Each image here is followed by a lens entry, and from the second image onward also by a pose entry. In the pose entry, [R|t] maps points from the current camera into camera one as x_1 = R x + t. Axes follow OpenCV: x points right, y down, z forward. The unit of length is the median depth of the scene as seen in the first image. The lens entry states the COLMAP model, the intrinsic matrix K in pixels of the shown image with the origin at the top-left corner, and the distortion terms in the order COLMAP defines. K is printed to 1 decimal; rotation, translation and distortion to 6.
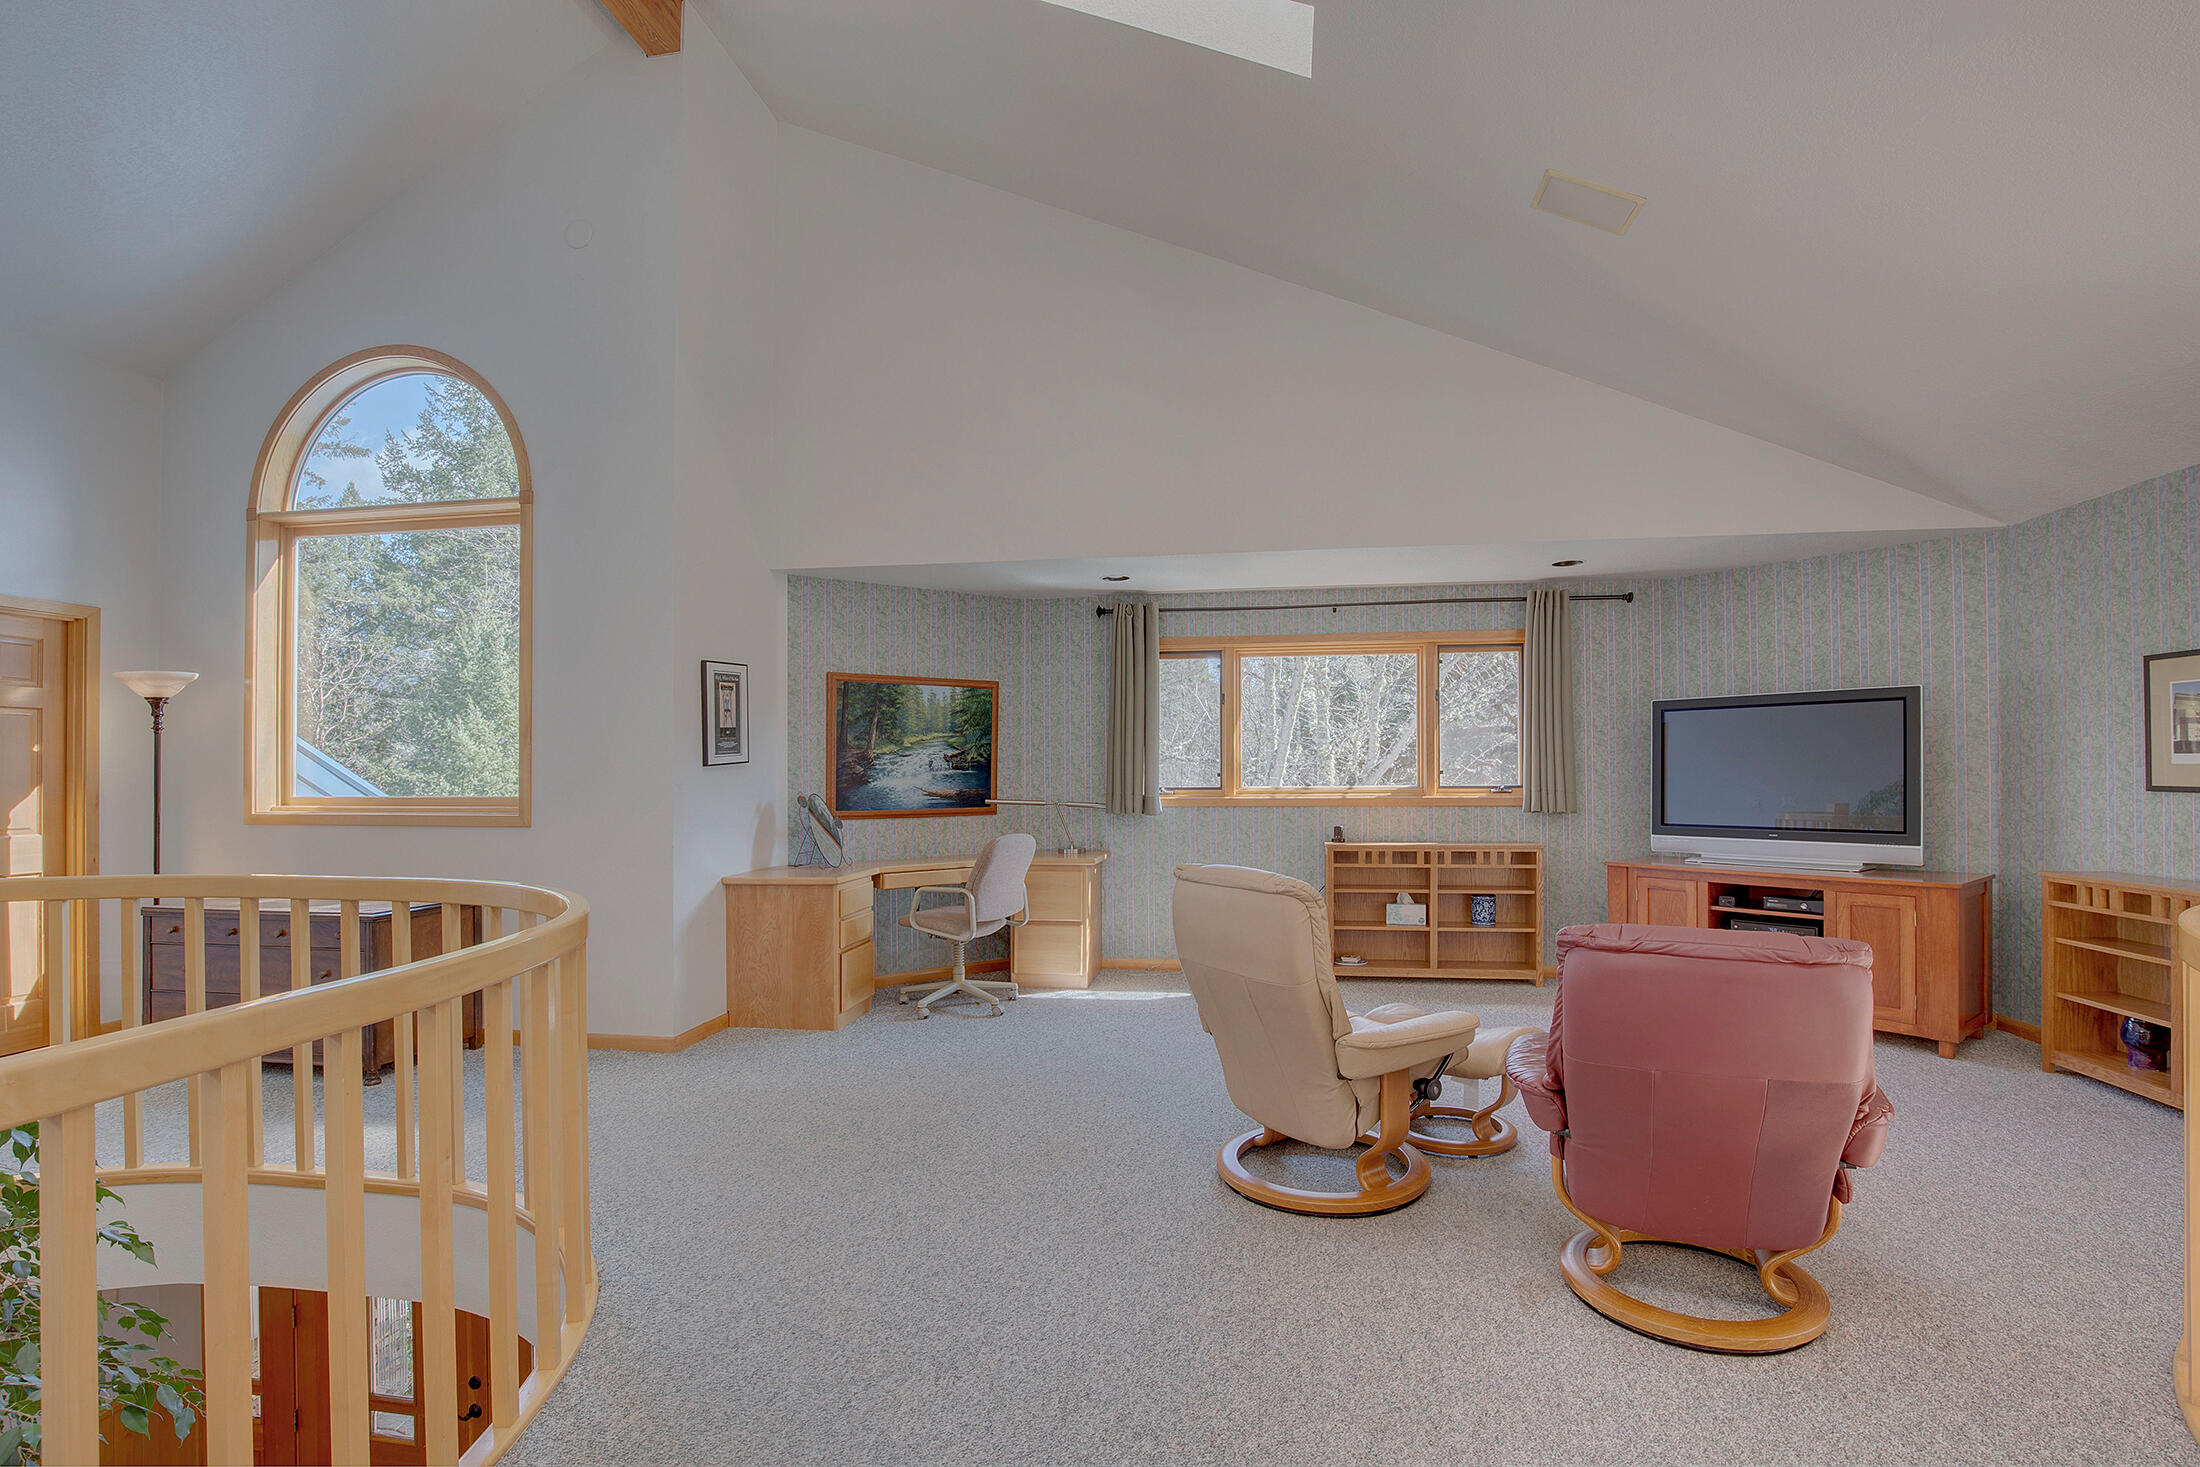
lens RADIAL K [[1006.1, 0, 1090.9], [0, 1006.1, 773.6], [0, 0, 1]] dist [-0.017492, 0.000688]
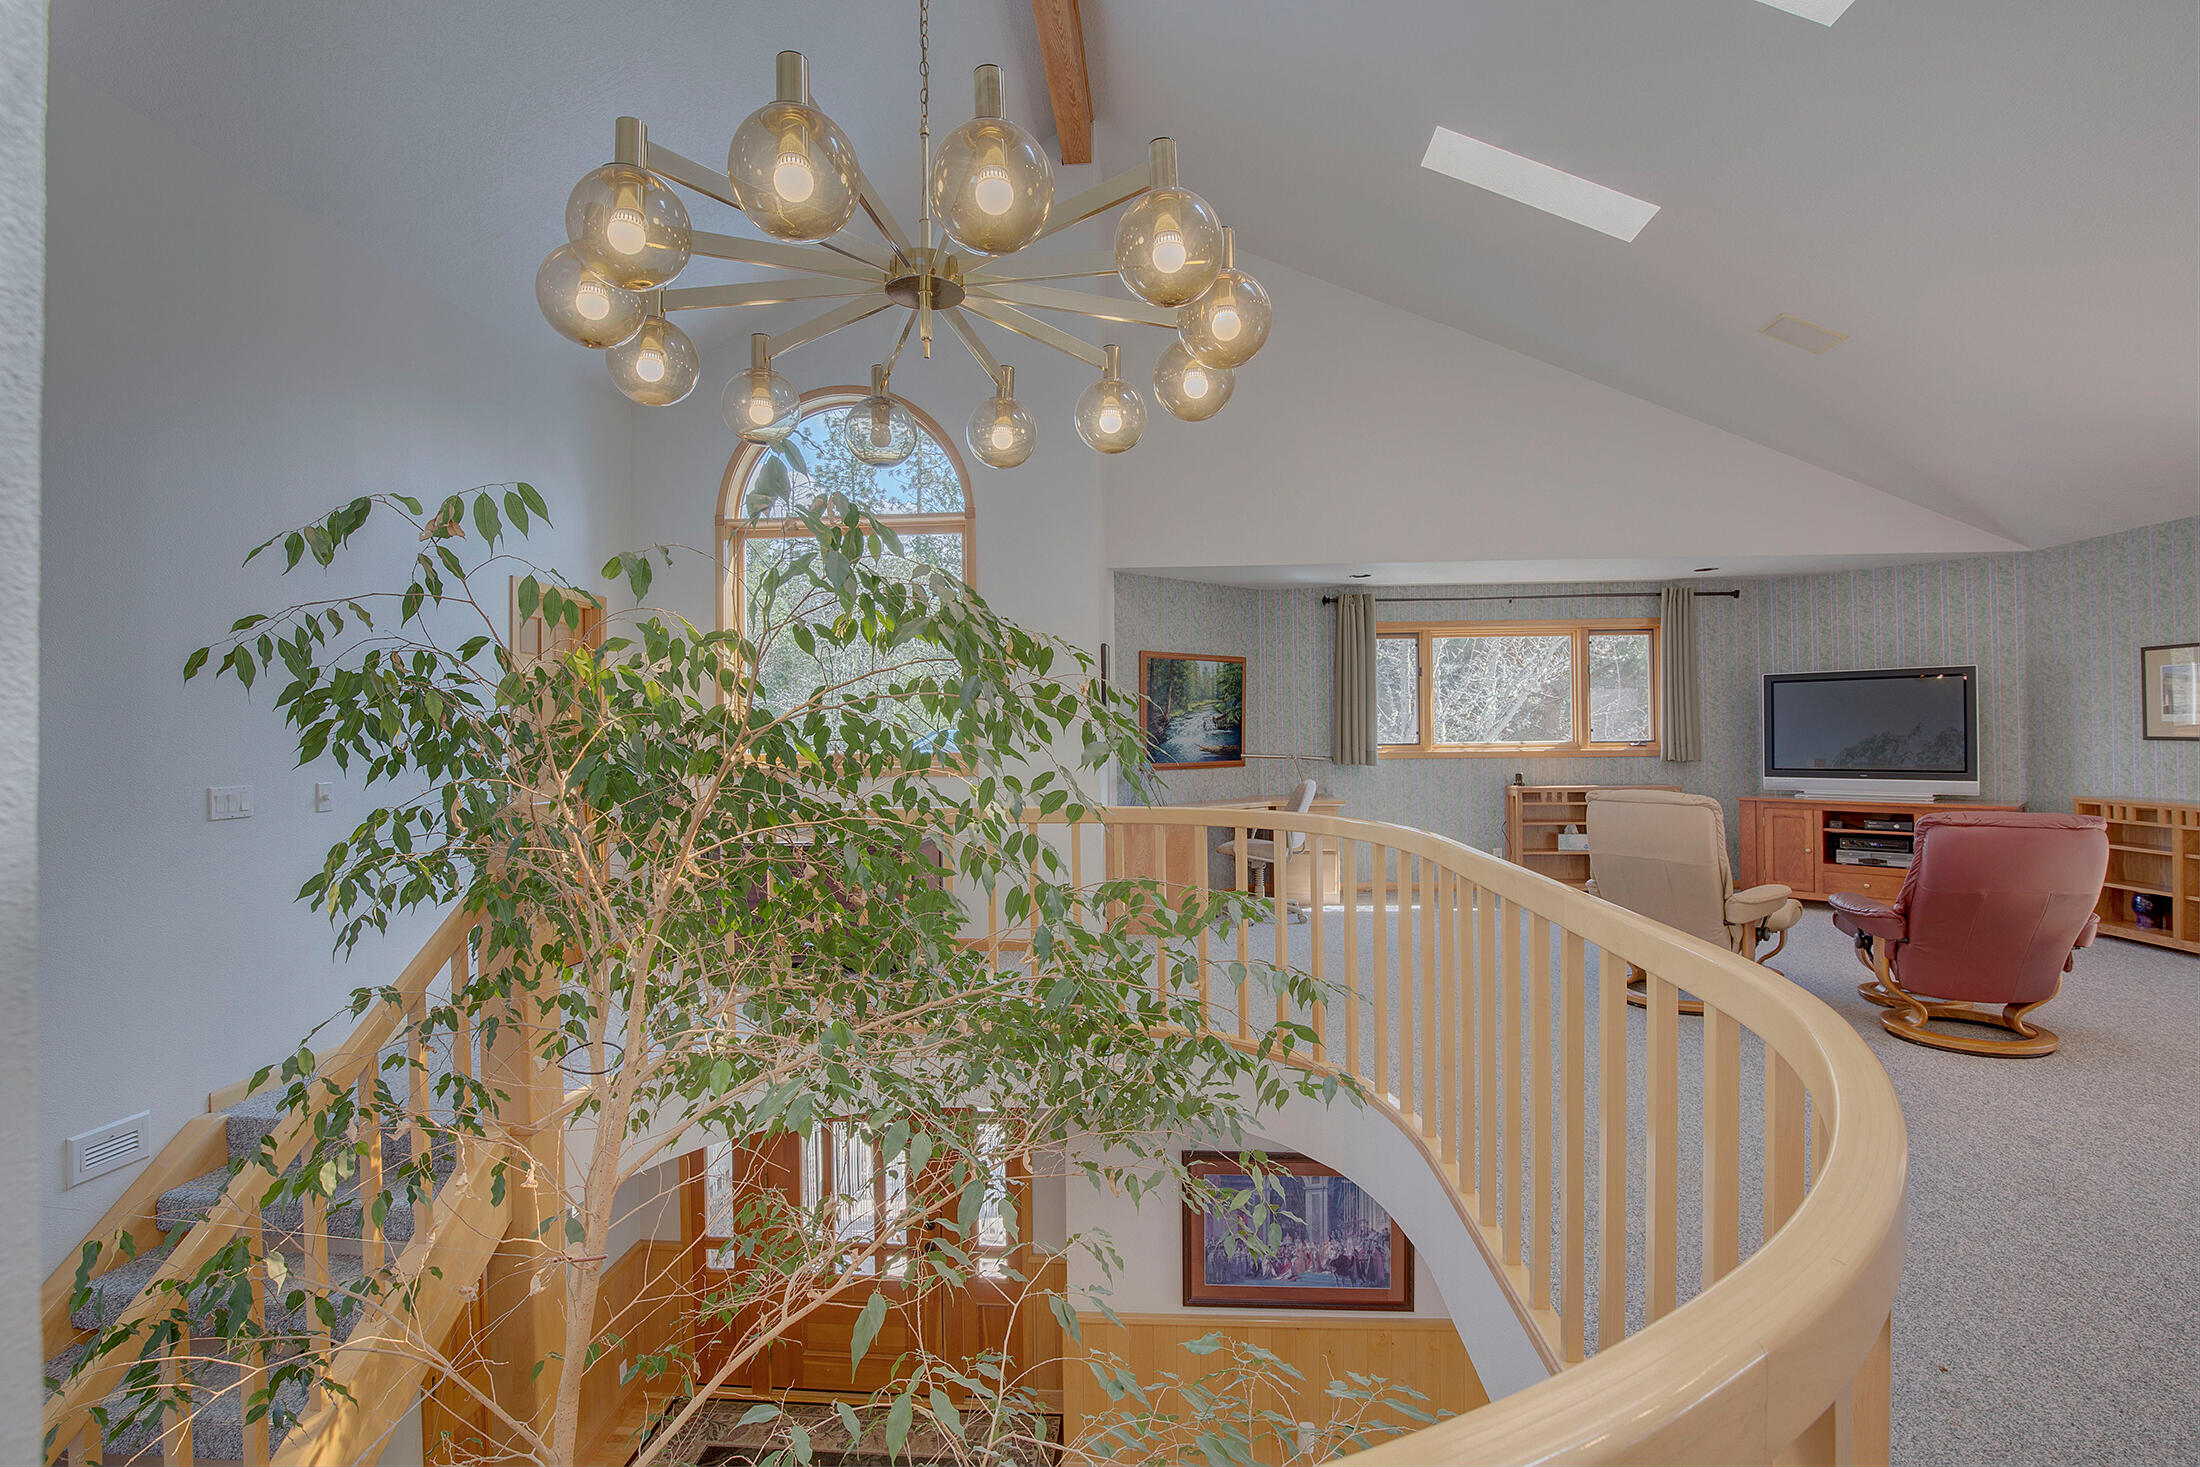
lens RADIAL K [[1006.1, 0, 1101.2], [0, 1006.1, 734.7], [0, 0, 1]] dist [-0.017492, 0.000688]
pose [[0.995944, -0.004102, 0.089881, -0.422149], [0.004285, 0.999989, -0.001842, 0.004359], [-0.089872, 0.002220, 0.995951, -0.224224]]
